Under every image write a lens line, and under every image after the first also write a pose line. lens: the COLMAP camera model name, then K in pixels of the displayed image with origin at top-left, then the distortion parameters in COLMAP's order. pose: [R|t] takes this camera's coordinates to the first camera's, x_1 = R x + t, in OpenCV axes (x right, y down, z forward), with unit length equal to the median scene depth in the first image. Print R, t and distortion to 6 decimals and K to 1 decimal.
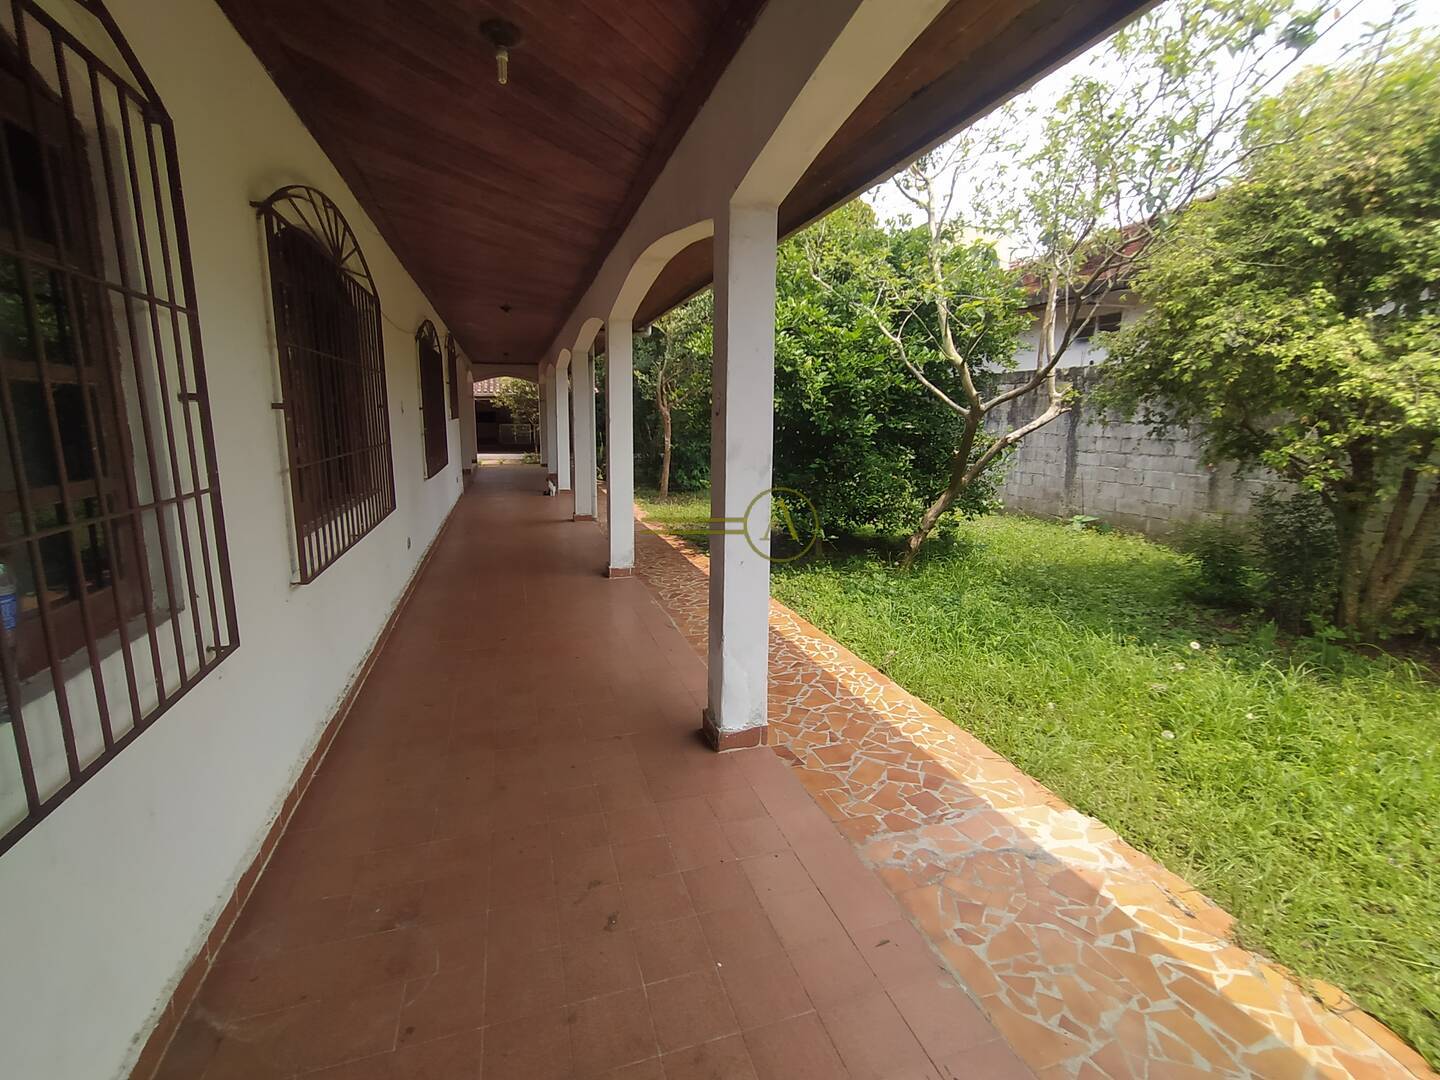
lens RADIAL K [[655.9, 0, 721.4], [0, 655.9, 528.2], [0, 0, 1]] dist [-0.006891, 0.003852]
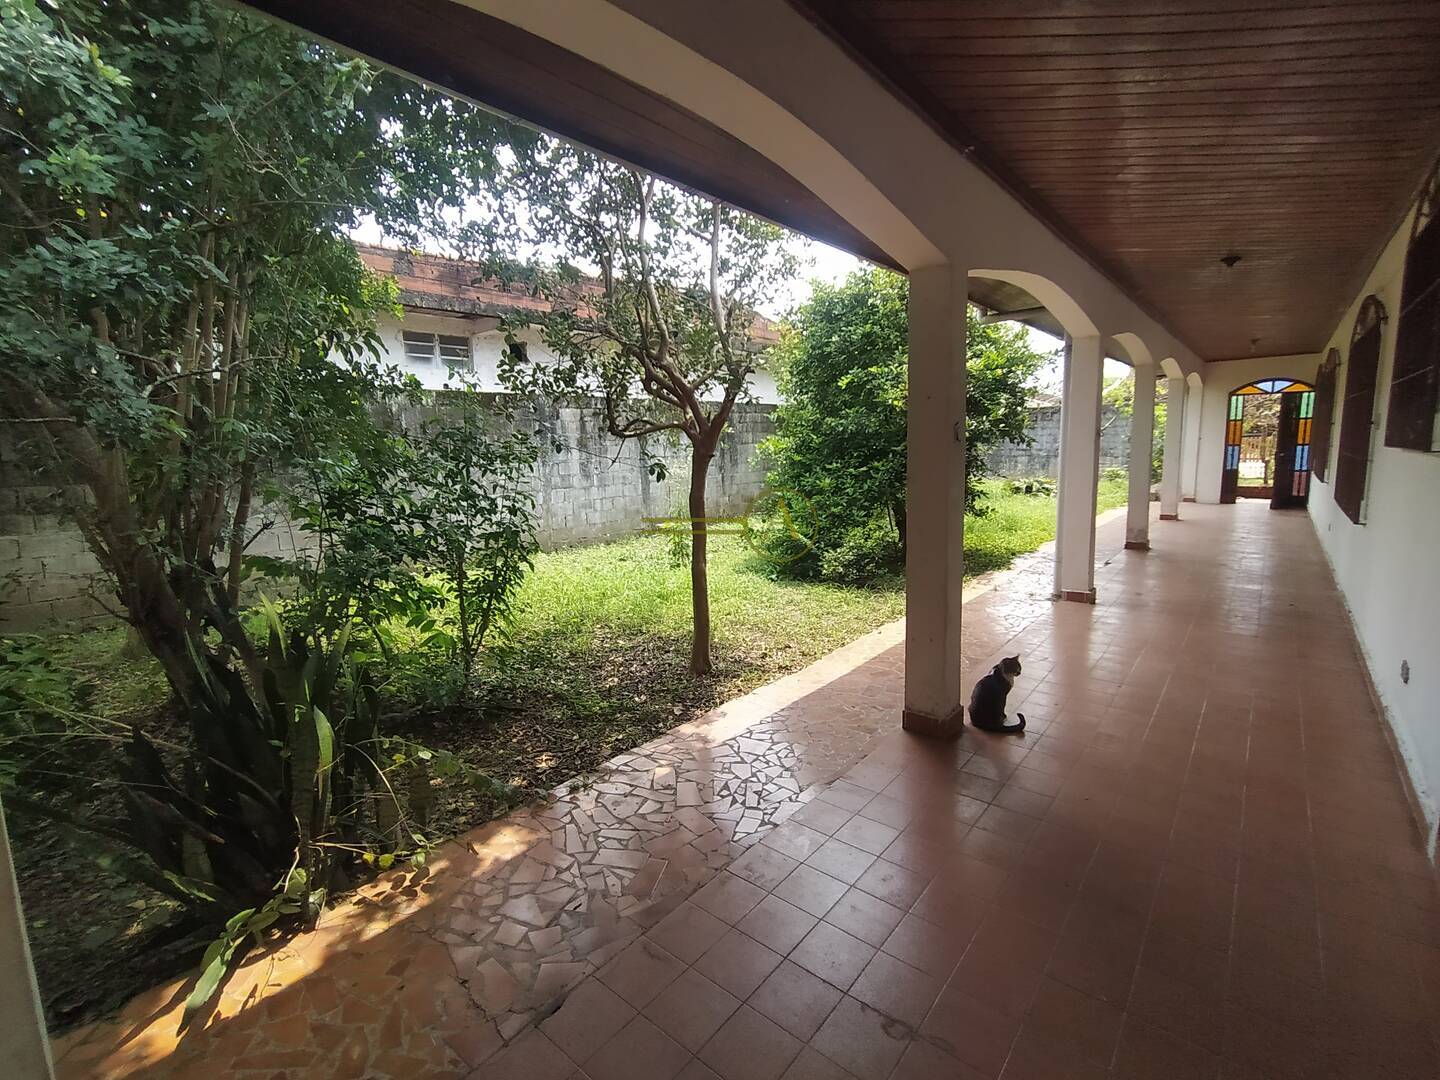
lens RADIAL K [[655.9, 0, 721.5], [0, 655.9, 525.9], [0, 0, 1]] dist [-0.006891, 0.003852]
pose [[-0.536243, -0.113369, 0.836416, -0.821352], [0.155146, 0.960817, 0.229698, -0.427474], [-0.829683, 0.252940, -0.497642, 2.360290]]
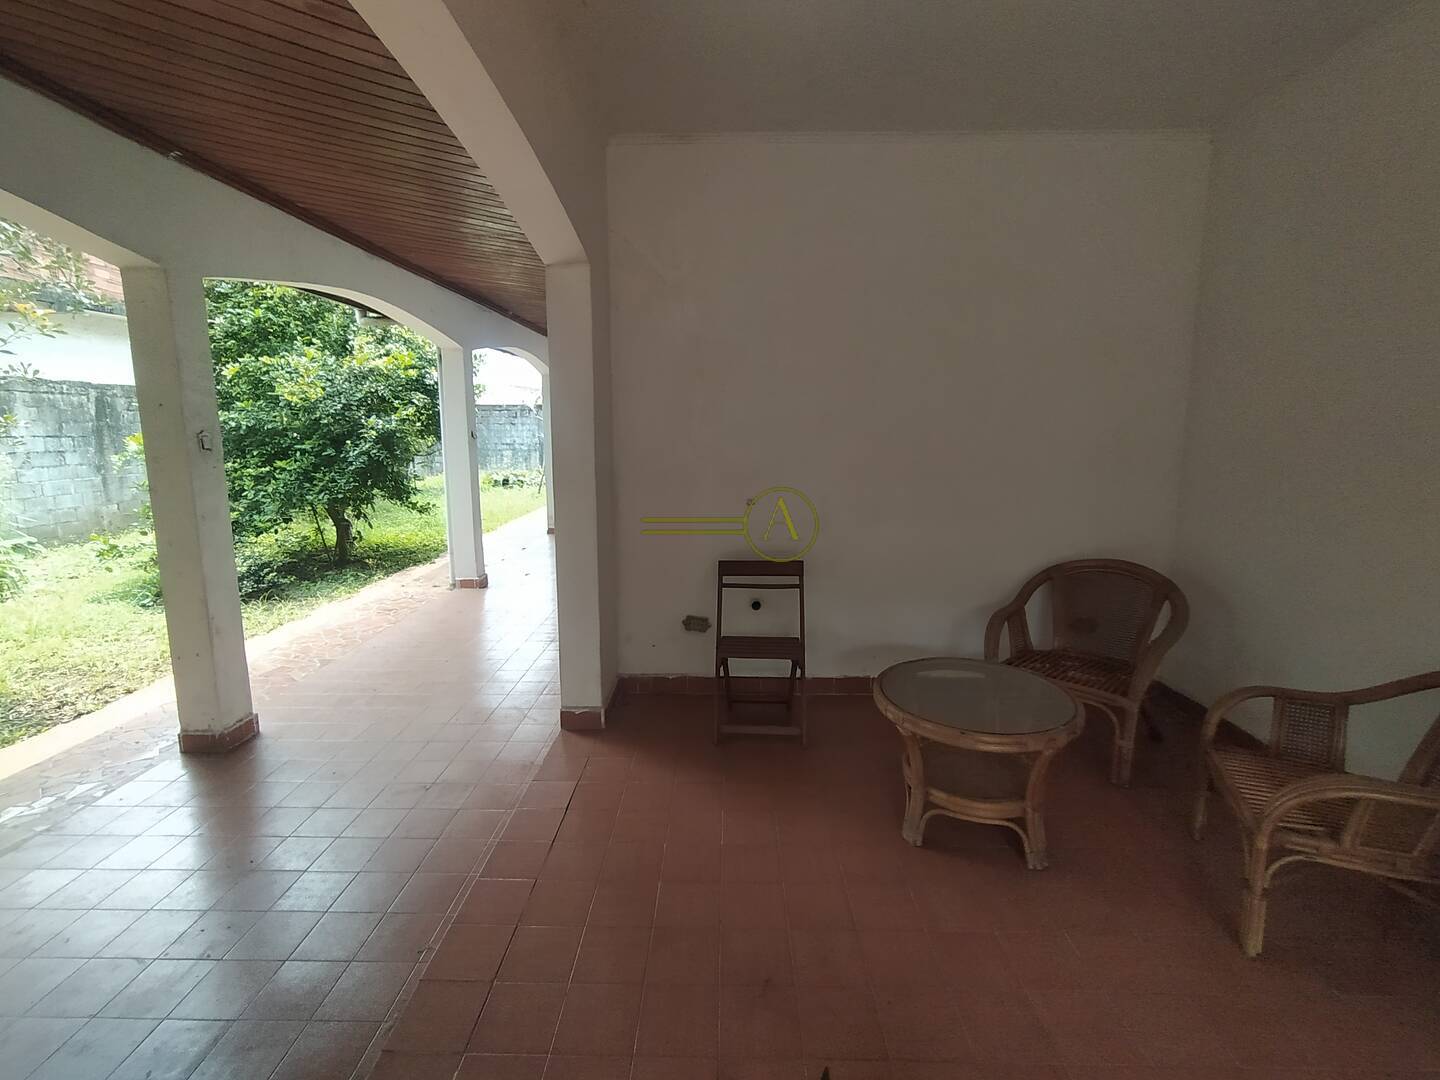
lens RADIAL K [[655.9, 0, 713.5], [0, 655.9, 520.8], [0, 0, 1]] dist [-0.006891, 0.003852]
pose [[-0.945914, -0.061389, 0.318558, -1.010224], [0.040181, 0.952204, 0.302809, -0.428743], [-0.321921, 0.299231, -0.898236, 2.277755]]
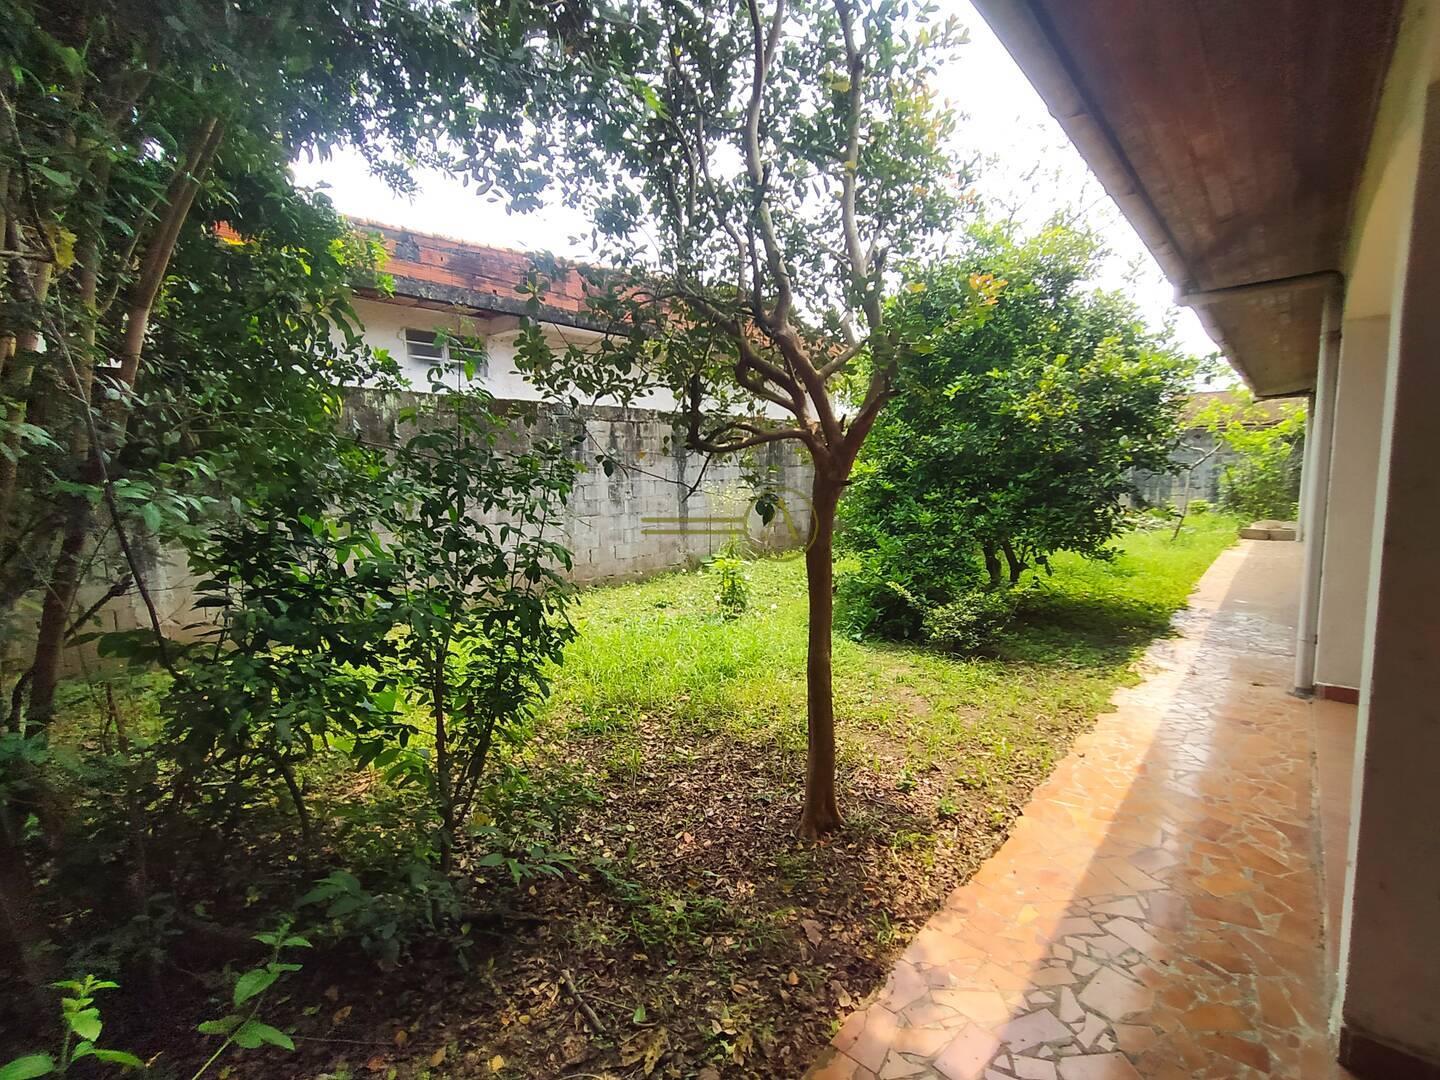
lens RADIAL K [[655.9, 0, 721.7], [0, 655.9, 525.7], [0, 0, 1]] dist [-0.006891, 0.003852]
pose [[-0.519139, -0.093781, 0.849529, -0.542063], [0.141149, 0.970907, 0.193435, -0.409089], [-0.842954, 0.220330, -0.490798, 2.293048]]
